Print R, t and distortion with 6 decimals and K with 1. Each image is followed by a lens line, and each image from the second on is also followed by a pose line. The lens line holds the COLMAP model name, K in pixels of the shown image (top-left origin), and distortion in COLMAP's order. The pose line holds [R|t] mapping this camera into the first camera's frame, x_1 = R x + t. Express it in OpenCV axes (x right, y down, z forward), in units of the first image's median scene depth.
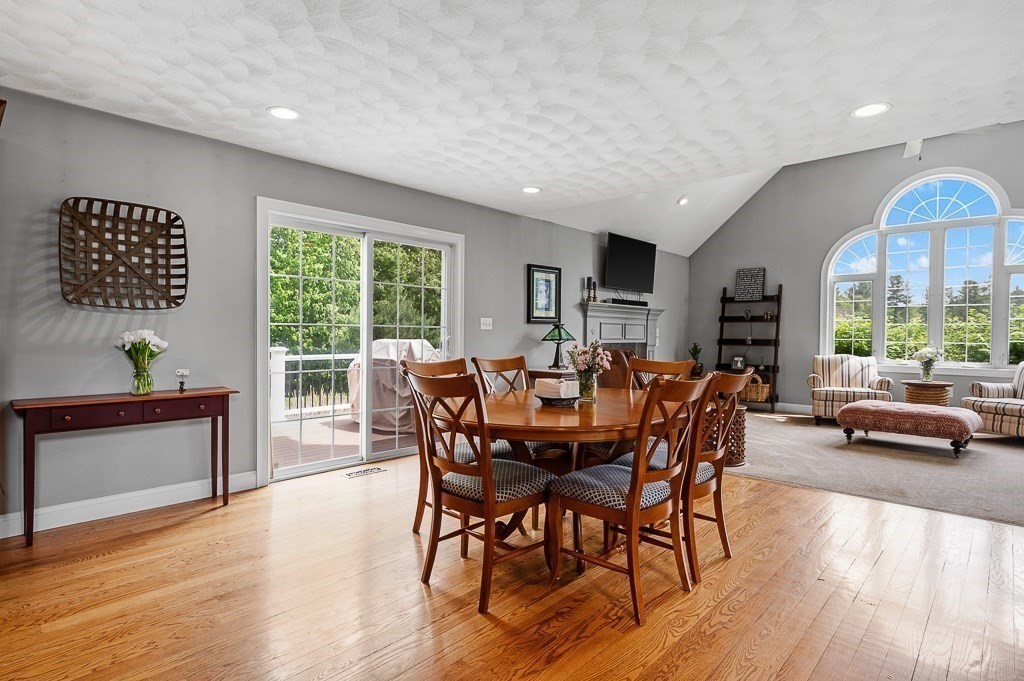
lens RADIAL K [[534.6, 0, 517.4], [0, 534.6, 339.7], [0, 0, 1]] dist [0.001041, -0.000230]
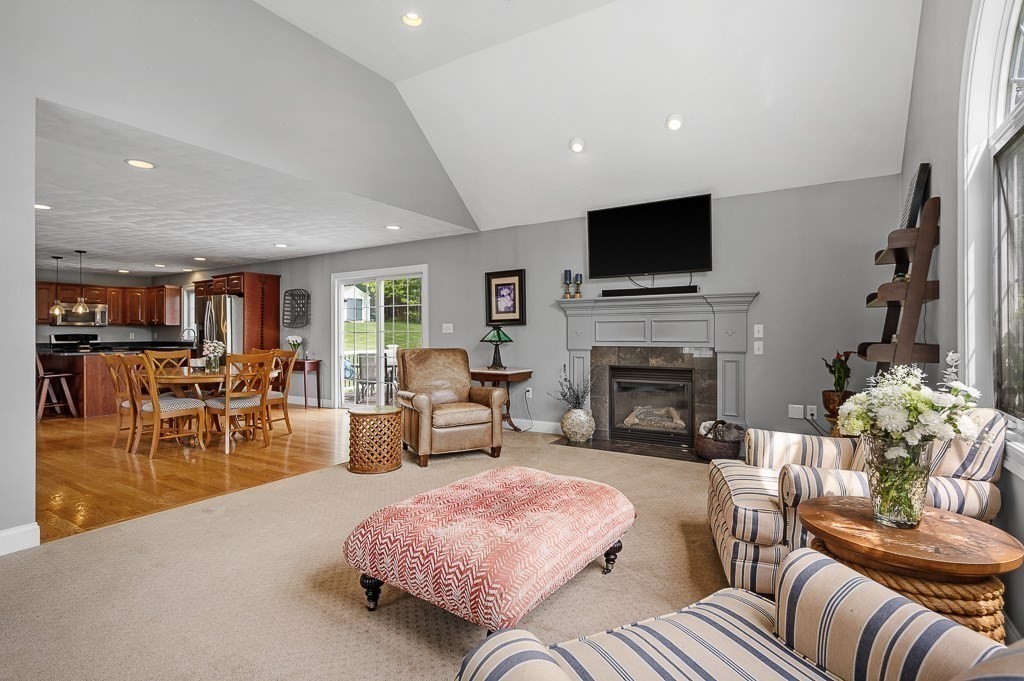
lens RADIAL K [[486.4, 0, 507.4], [0, 486.4, 336.8], [0, 0, 1]] dist [-0.005651, -0.000551]
pose [[0.186492, -0.003865, -0.982449, 0.891168], [-0.005301, 0.999974, -0.004941, -0.003818], [0.982442, 0.006130, 0.186466, 0.747235]]
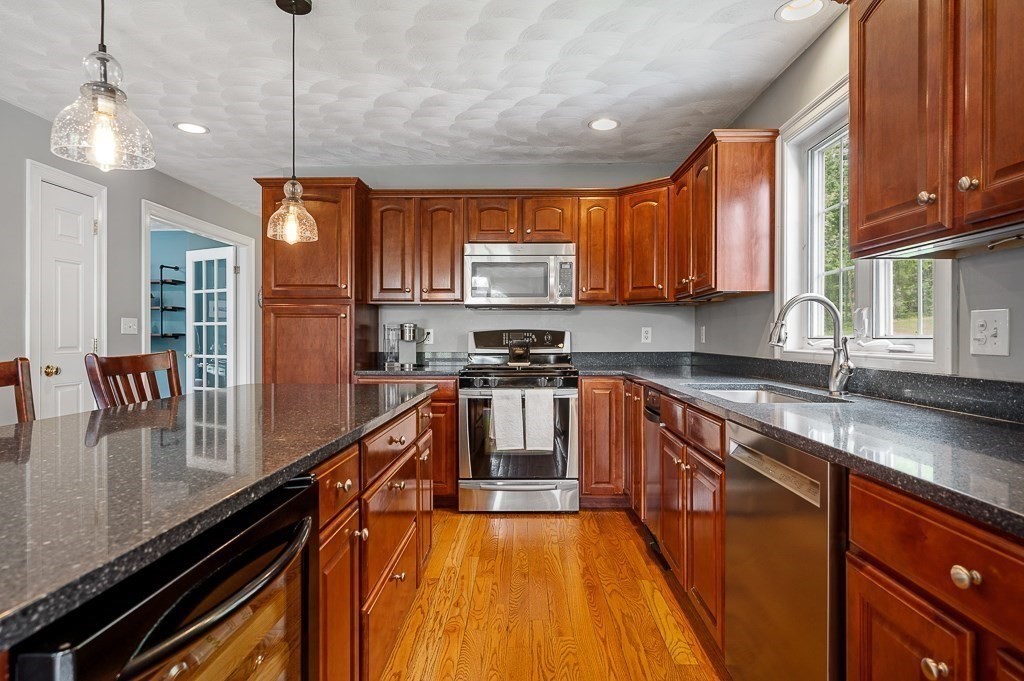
lens RADIAL K [[565.8, 0, 509.9], [0, 565.8, 340.6], [0, 0, 1]] dist [0.001516, -0.003579]
pose [[-0.754902, 0.000245, -0.655837, -0.331202], [-0.007801, 0.999926, 0.009353, -0.006279], [0.655791, 0.012176, -0.754844, 0.231184]]
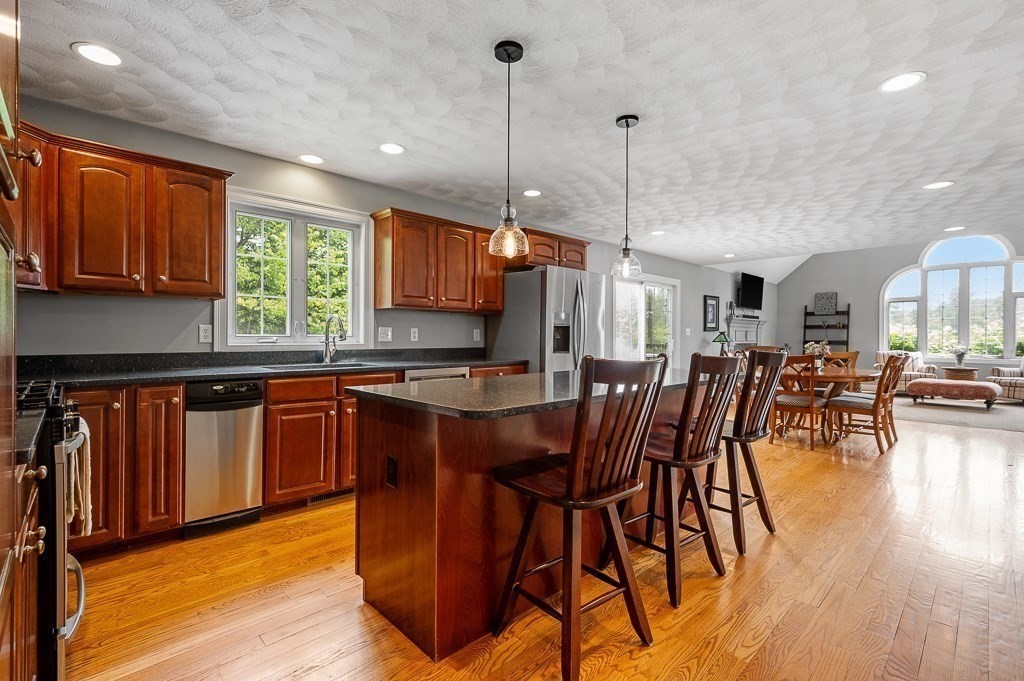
lens RADIAL K [[467.6, 0, 509.2], [0, 467.6, 334.0], [0, 0, 1]] dist [0.000435, -0.000835]
pose [[0.998269, -0.005026, -0.058605, -0.432031], [0.003950, 0.999822, -0.018469, 0.001683], [0.058688, 0.018205, 0.998110, -0.403764]]
